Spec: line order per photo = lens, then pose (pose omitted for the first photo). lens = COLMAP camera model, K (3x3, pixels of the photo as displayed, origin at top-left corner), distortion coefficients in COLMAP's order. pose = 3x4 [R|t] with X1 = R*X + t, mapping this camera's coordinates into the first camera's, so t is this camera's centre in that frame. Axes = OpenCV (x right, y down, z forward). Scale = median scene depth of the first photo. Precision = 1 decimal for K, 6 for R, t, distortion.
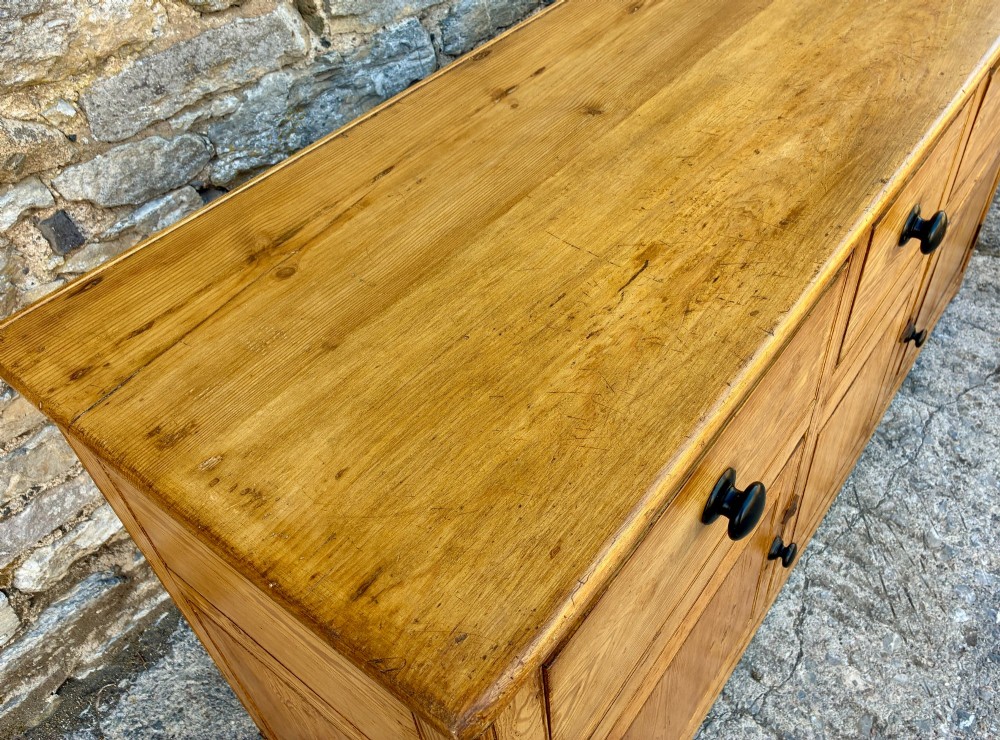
lens RADIAL K [[829.3, 0, 547.4], [0, 829.3, 328.8], [0, 0, 1]] dist [0.057275, -0.065742]
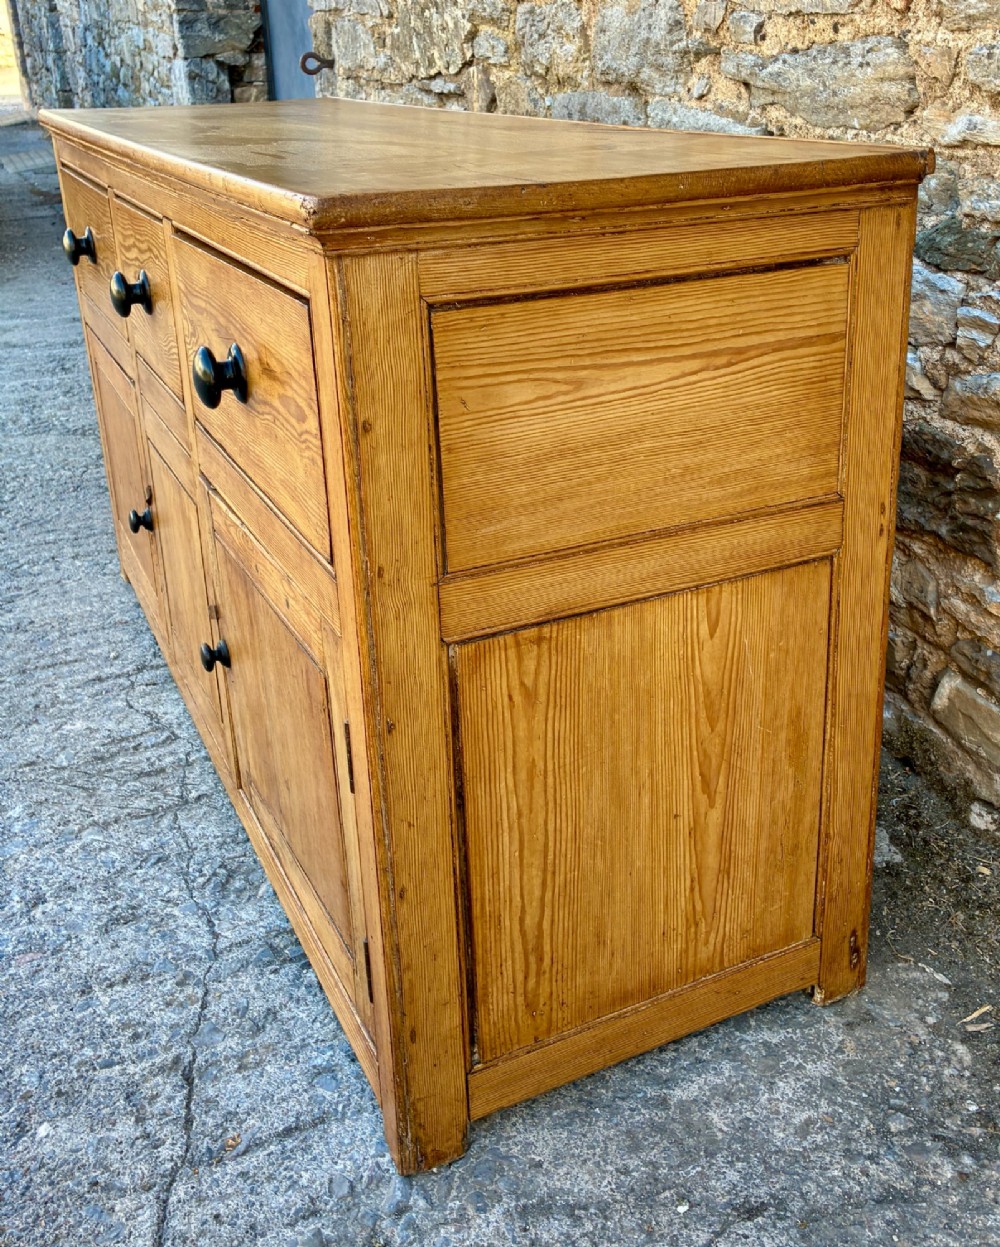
lens RADIAL K [[1293.6, 0, 578.7], [0, 1293.6, 495.6], [0, 0, 1]] dist [0.021312, 0.000000]
pose [[-0.439927, 0.353038, -0.825729, 1.302930], [-0.579317, 0.591015, 0.561332, -0.954511], [0.686190, 0.725304, -0.055483, 1.338082]]
